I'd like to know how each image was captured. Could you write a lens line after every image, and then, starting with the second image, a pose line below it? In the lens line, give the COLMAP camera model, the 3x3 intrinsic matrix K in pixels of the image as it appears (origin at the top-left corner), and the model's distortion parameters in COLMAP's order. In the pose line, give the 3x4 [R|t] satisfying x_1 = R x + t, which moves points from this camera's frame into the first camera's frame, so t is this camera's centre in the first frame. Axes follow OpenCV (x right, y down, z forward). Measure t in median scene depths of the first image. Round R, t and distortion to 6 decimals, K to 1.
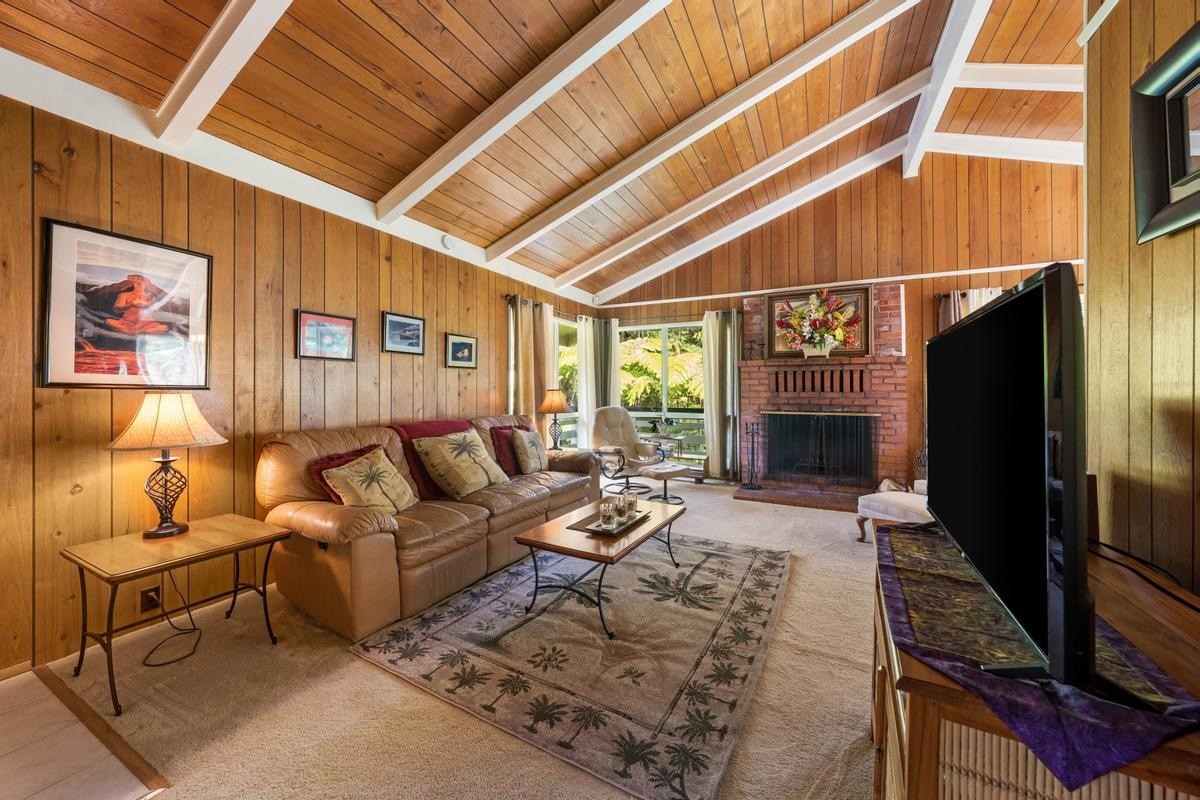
lens RADIAL K [[440.0, 0, 596.7], [0, 440.0, 388.5], [0, 0, 1]] dist [-0.003383, 0.000322]
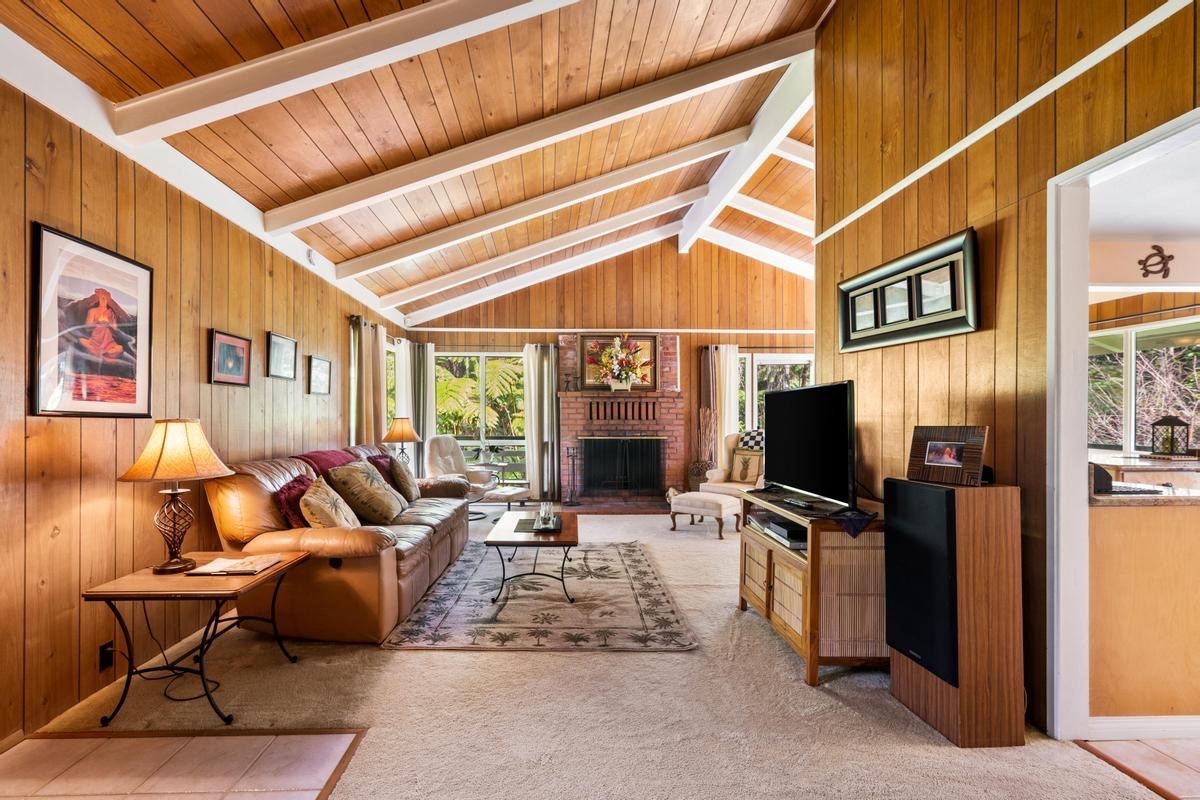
lens RADIAL K [[522.6, 0, 563.6], [0, 522.6, 417.4], [0, 0, 1]] dist [-0.004752, -0.000123]
pose [[0.873599, 0.000308, 0.486646, -0.426646], [-0.001410, 0.999997, 0.001897, -0.001606], [-0.486644, -0.002343, 0.873597, -0.213056]]
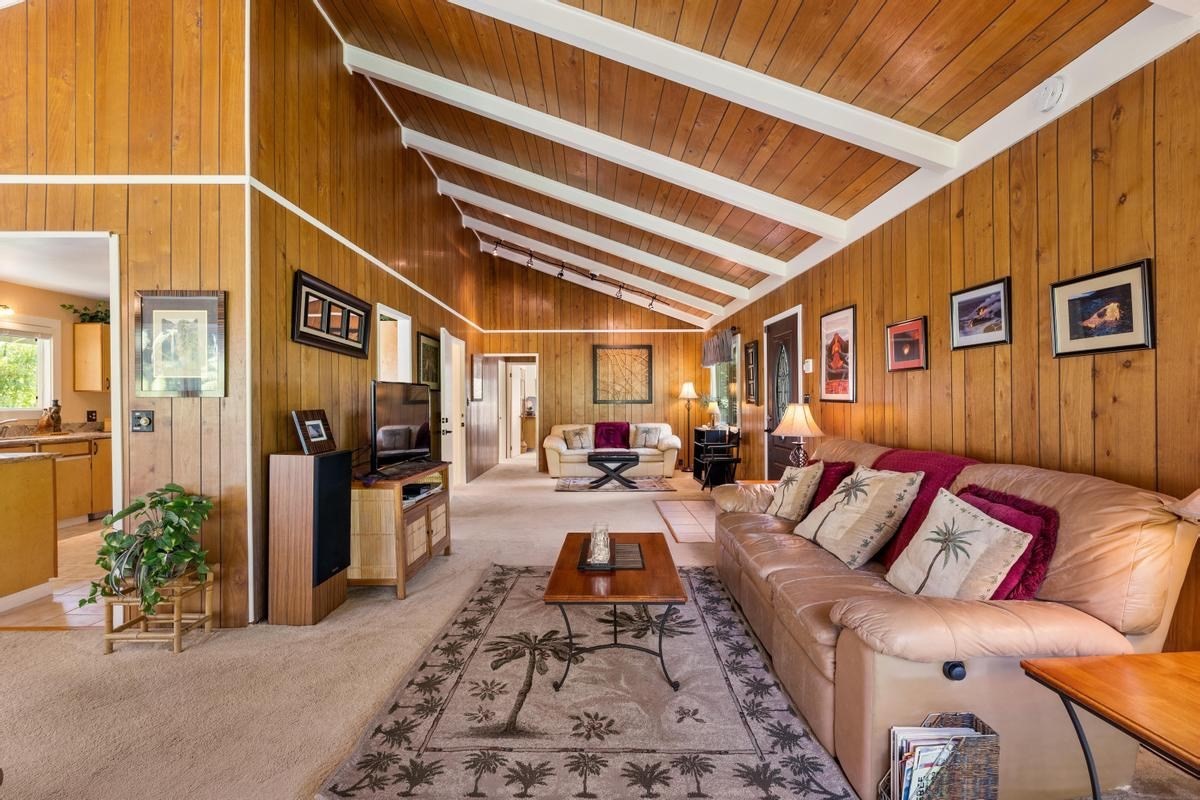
lens RADIAL K [[522.6, 0, 602.0], [0, 522.6, 401.4], [0, 0, 1]] dist [-0.004752, -0.000123]
pose [[-0.879328, 0.005466, -0.476186, 0.373573], [0.007436, 0.999970, -0.002253, -0.002876], [0.476159, -0.005522, -0.879342, 1.315925]]
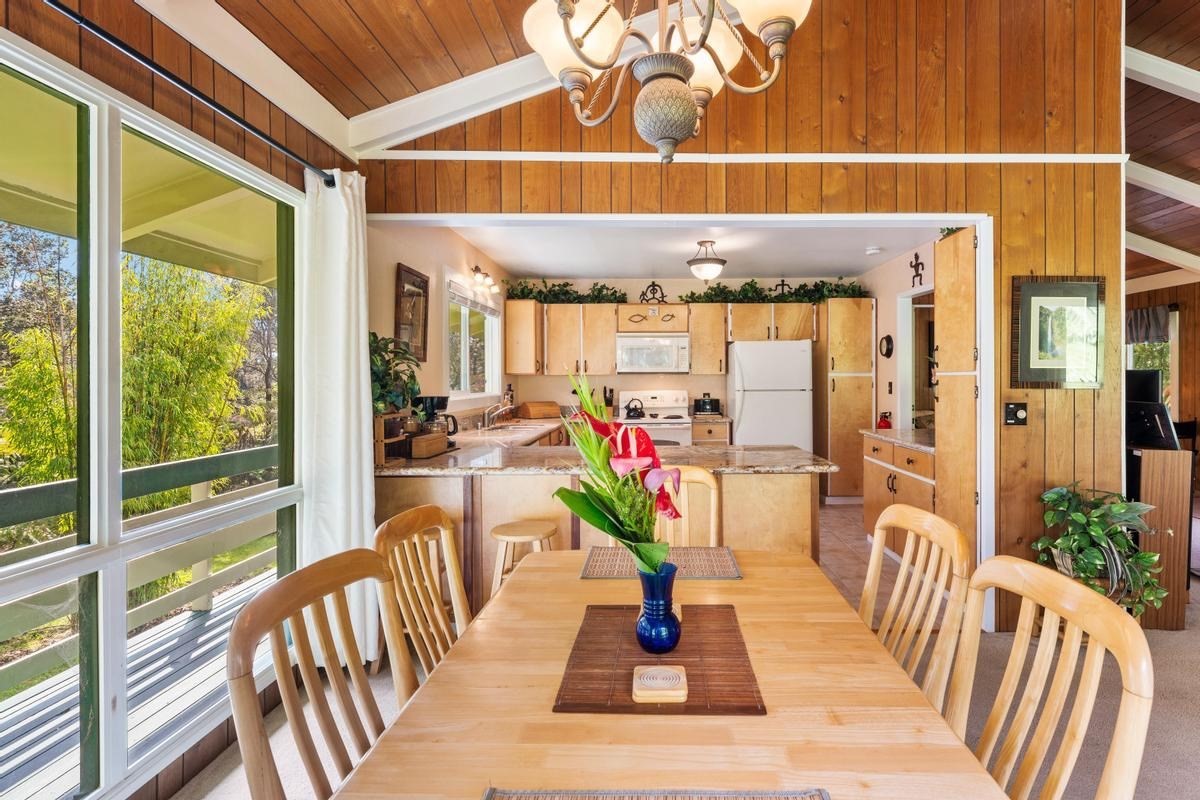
lens RADIAL K [[600.4, 0, 664.9], [0, 600.4, 381.0], [0, 0, 1]] dist [0.001896, -0.001833]
pose [[-0.887794, 0.002695, -0.460232, 1.377634], [0.003714, 0.999992, -0.001308, -0.025772], [0.460225, -0.002871, -0.887798, 0.859608]]
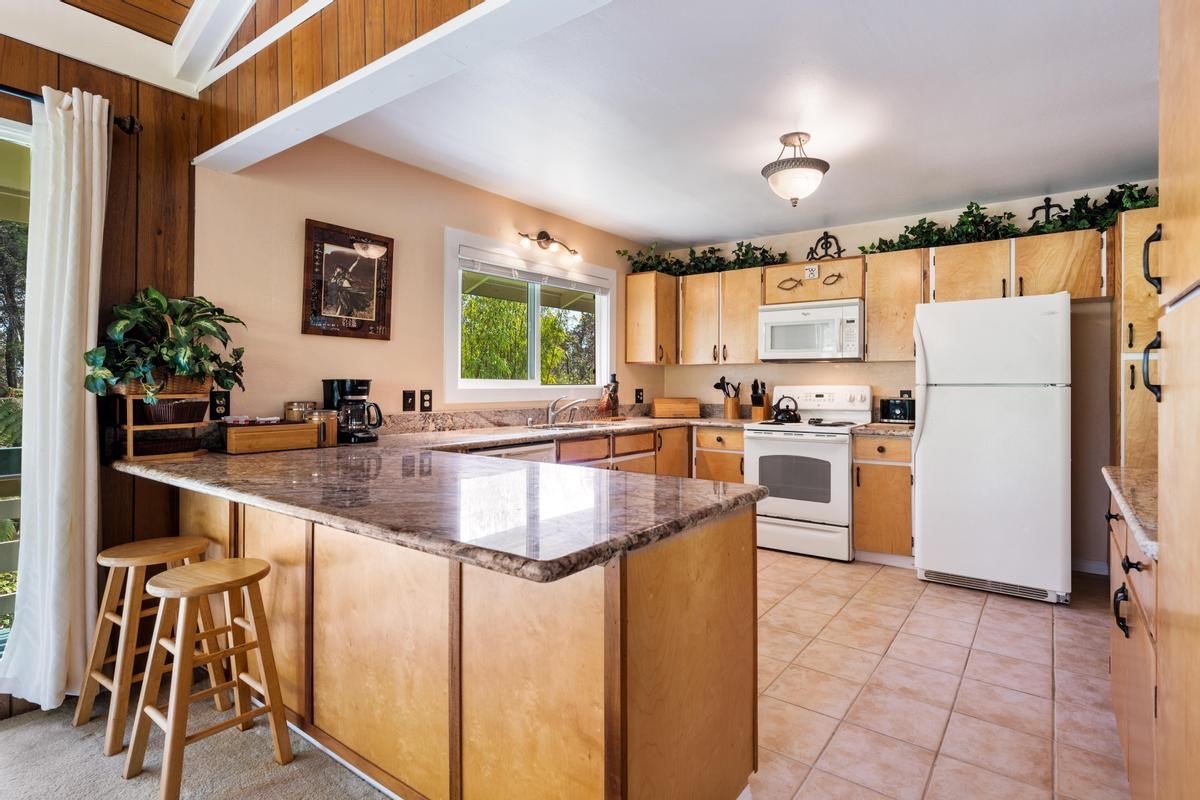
lens RADIAL K [[600.4, 0, 634.2], [0, 600.4, 381.0], [0, 0, 1]] dist [0.001896, -0.001833]
pose [[-0.990050, -0.005353, 0.140613, 0.802986], [-0.006190, 0.999966, -0.005516, -0.000674], [-0.140579, -0.006332, -0.990049, 0.564796]]
